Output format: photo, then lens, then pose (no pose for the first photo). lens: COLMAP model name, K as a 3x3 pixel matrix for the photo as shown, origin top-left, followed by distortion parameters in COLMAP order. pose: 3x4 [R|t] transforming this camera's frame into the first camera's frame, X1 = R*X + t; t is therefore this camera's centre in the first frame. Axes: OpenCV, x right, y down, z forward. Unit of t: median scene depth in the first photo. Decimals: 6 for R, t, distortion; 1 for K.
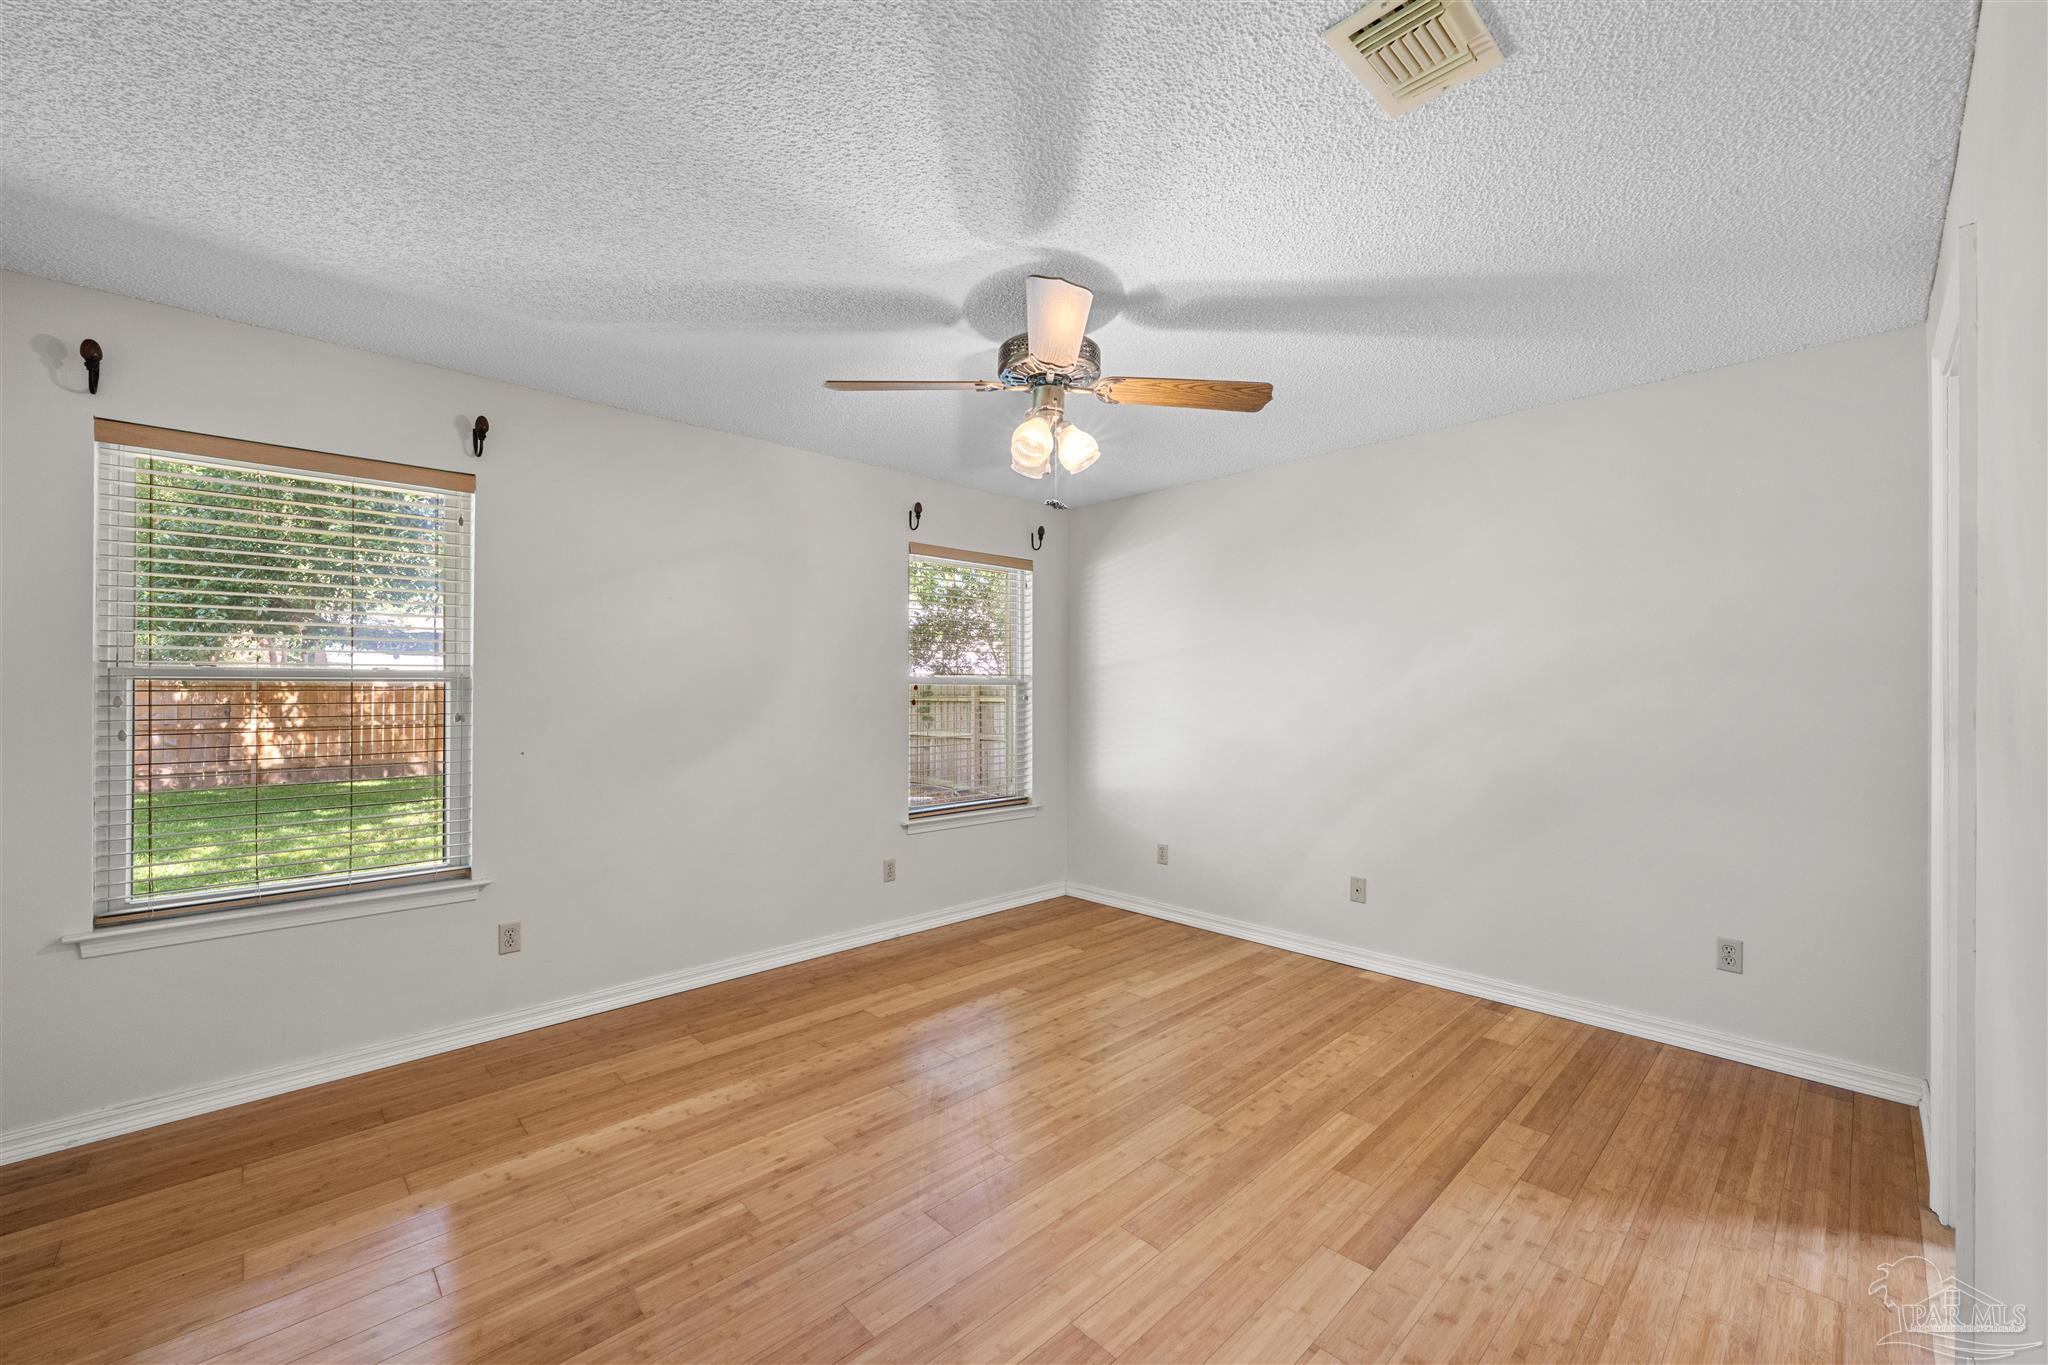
lens RADIAL K [[804.2, 0, 1017.1], [0, 804.2, 682.5], [0, 0, 1]] dist [0.000821, -0.000868]
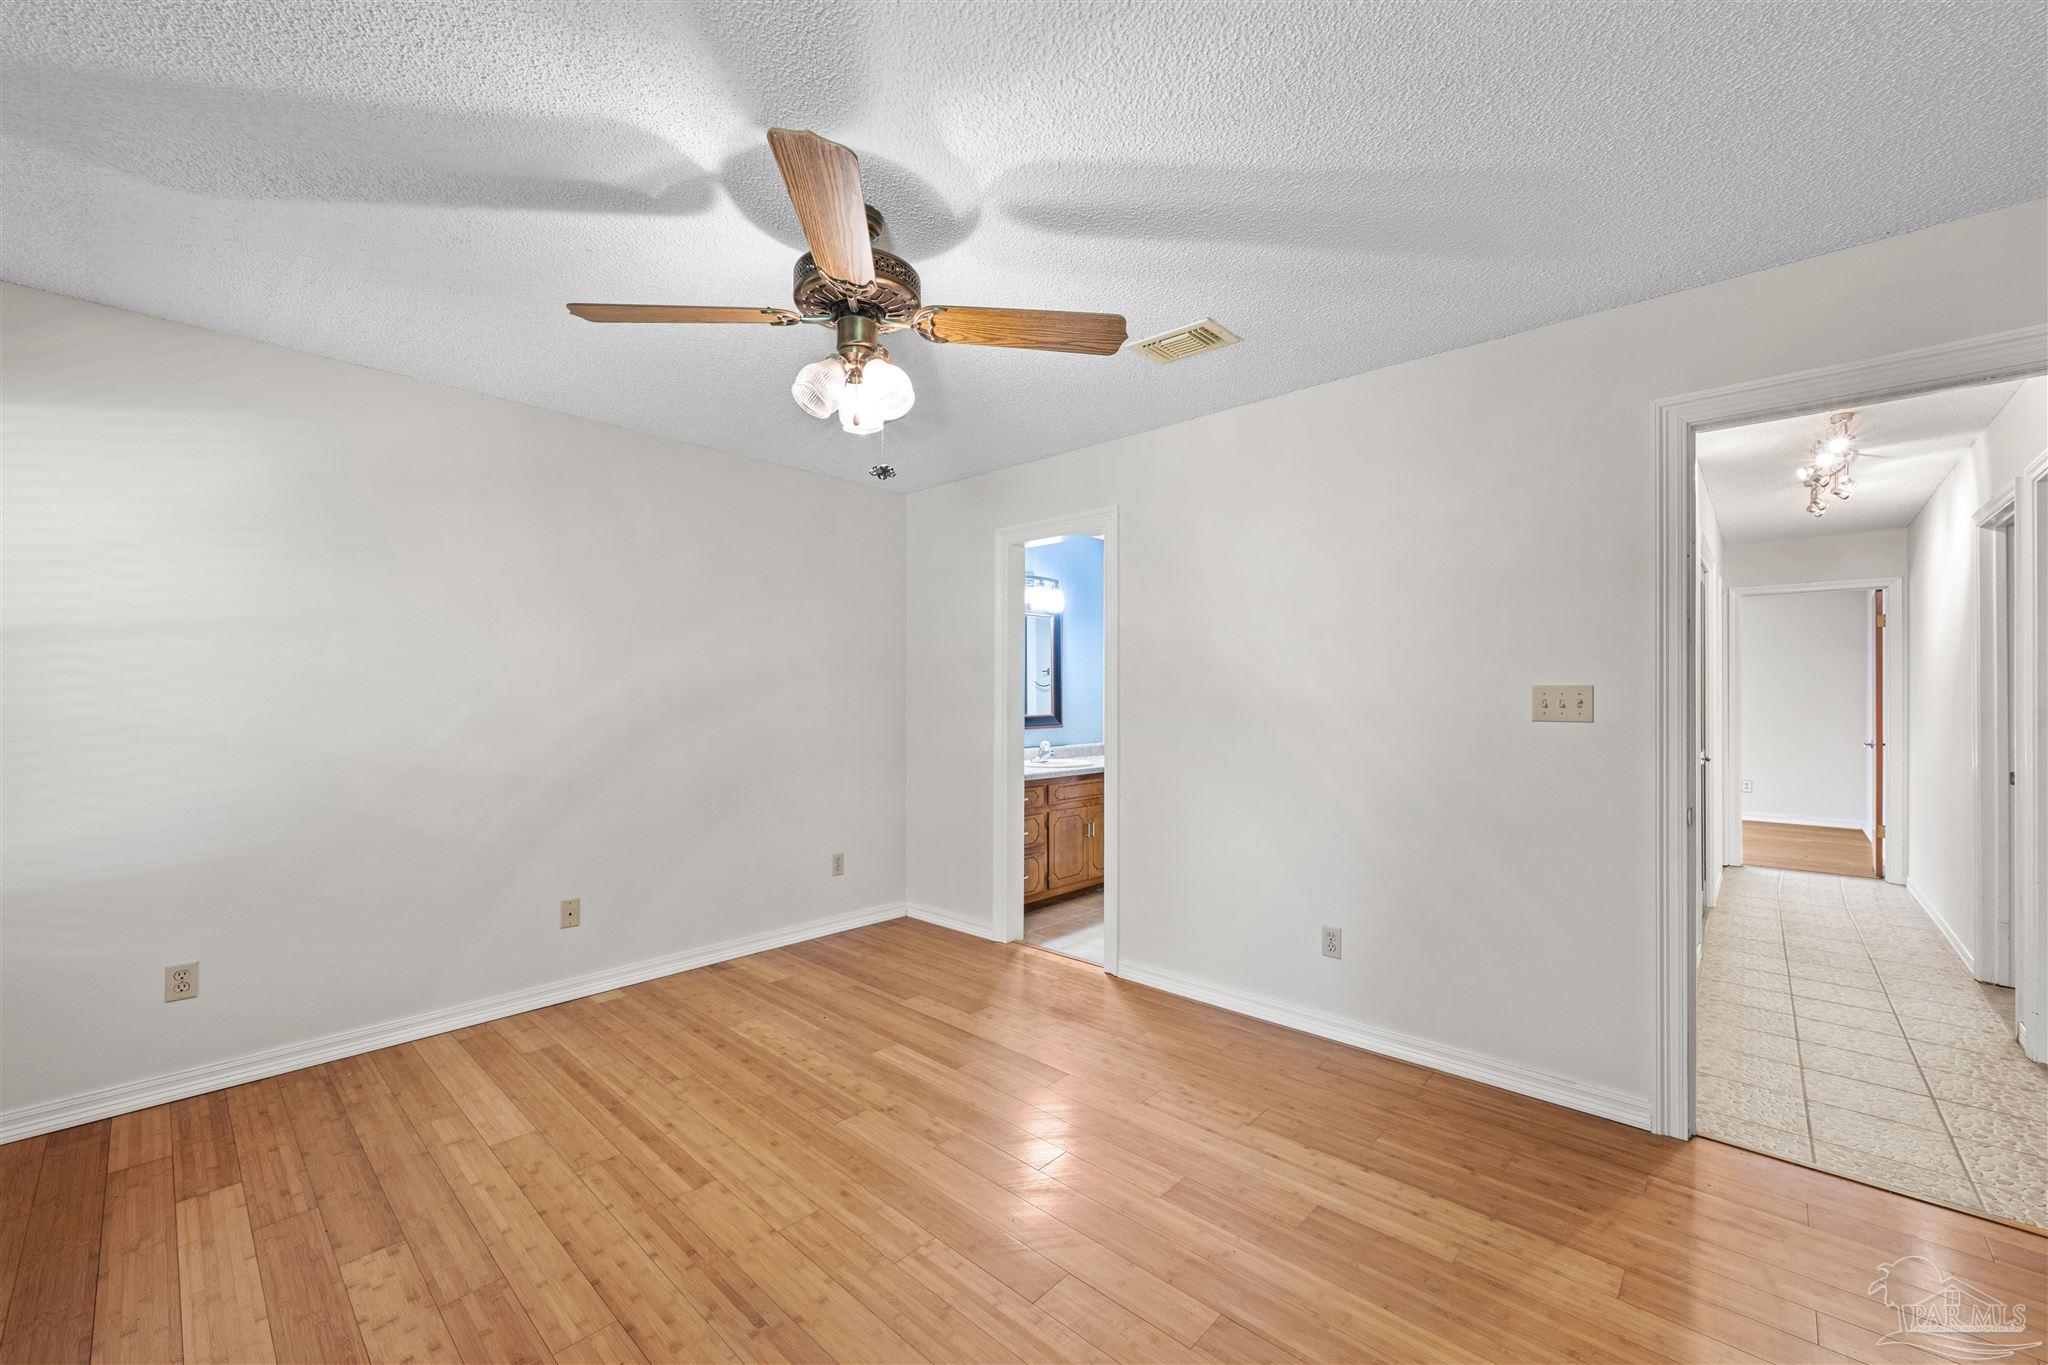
lens RADIAL K [[804.2, 0, 1017.3], [0, 804.2, 696.0], [0, 0, 1]] dist [0.000821, -0.000868]
pose [[-0.056468, -0.002674, 0.998401, -0.616653], [-0.016080, 0.999869, 0.001768, 0.005256], [-0.998275, -0.015955, -0.056503, 0.683188]]
